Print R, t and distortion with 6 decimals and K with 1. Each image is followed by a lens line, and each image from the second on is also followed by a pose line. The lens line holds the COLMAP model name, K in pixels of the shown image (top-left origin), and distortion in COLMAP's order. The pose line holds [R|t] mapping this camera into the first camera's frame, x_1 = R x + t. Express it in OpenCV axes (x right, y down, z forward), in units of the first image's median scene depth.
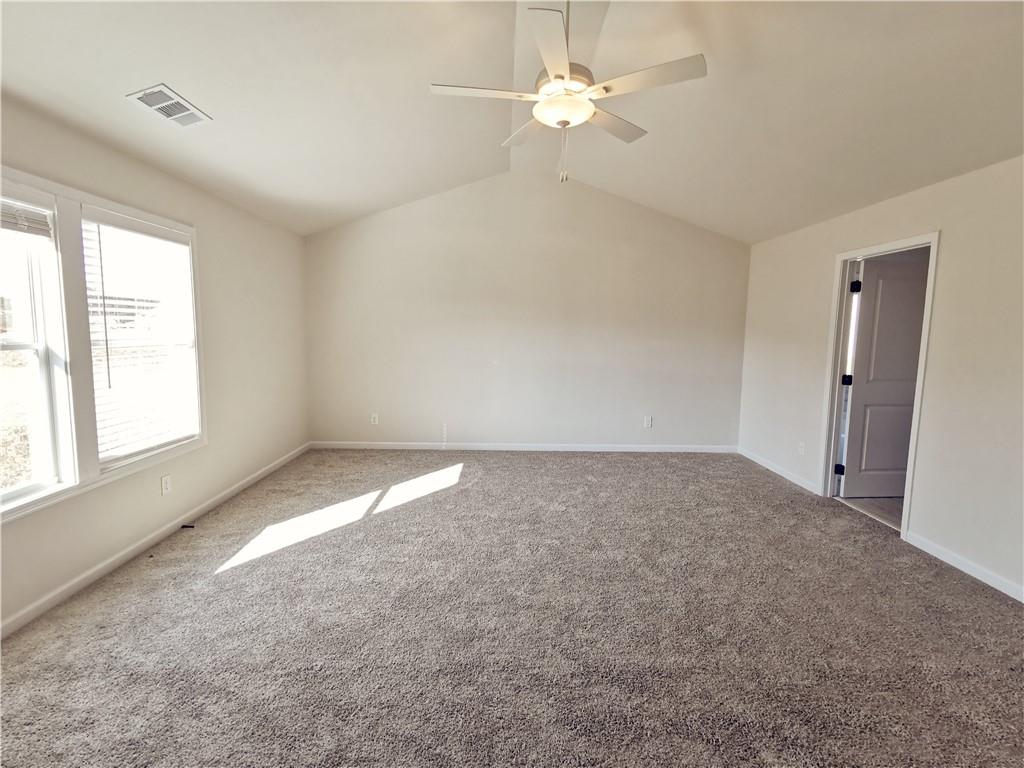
lens RADIAL K [[467.4, 0, 515.7], [0, 467.4, 379.2], [0, 0, 1]] dist [0.001295, 0.000864]
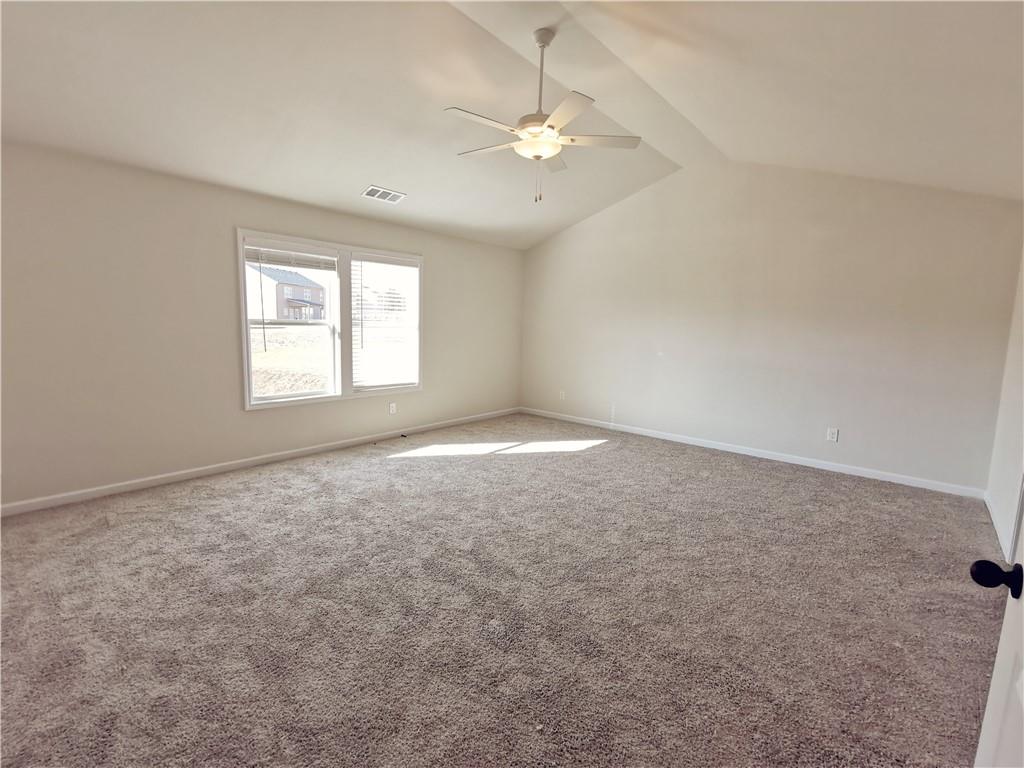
lens RADIAL K [[467.4, 0, 515.7], [0, 467.4, 379.2], [0, 0, 1]] dist [0.001295, 0.000864]
pose [[0.750101, 0.086078, -0.655698, 0.695649], [-0.085298, 0.995804, 0.033148, 0.022934], [0.655800, 0.031065, 0.754296, -0.005367]]
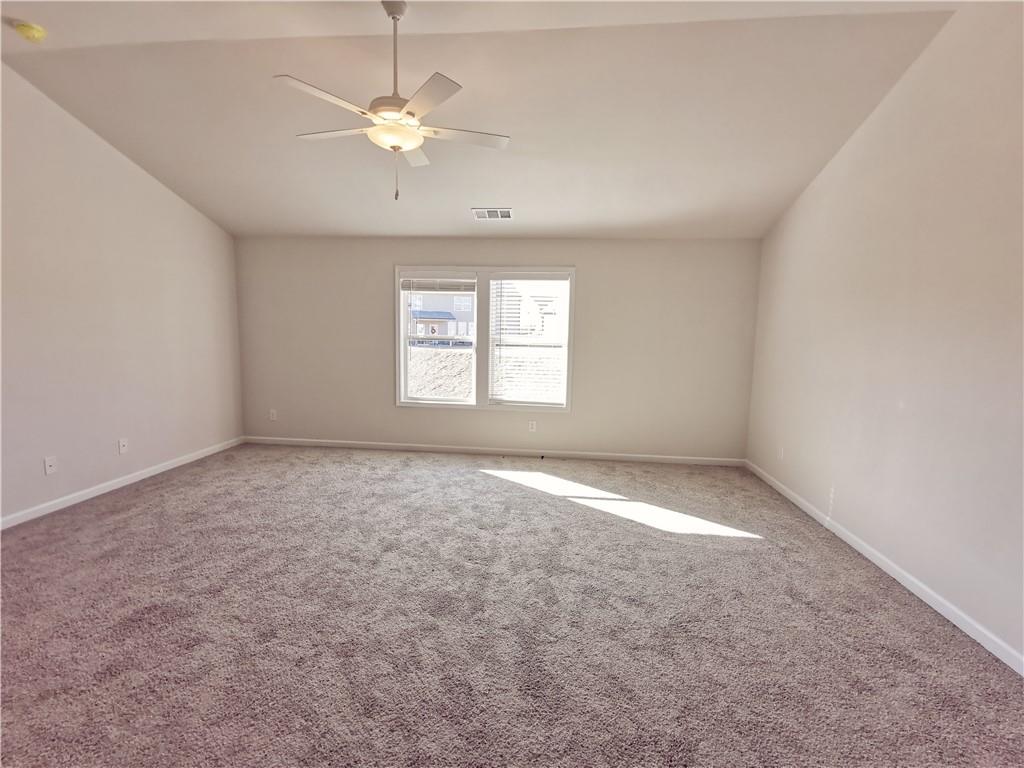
lens RADIAL K [[471.0, 0, 518.2], [0, 471.0, 389.2], [0, 0, 1]] dist [0.002006, 0.000828]
pose [[-0.108825, 0.117599, -0.987080, 0.900711], [-0.130331, 0.982718, 0.131448, -0.119986], [0.985480, 0.142952, -0.091618, 1.057555]]
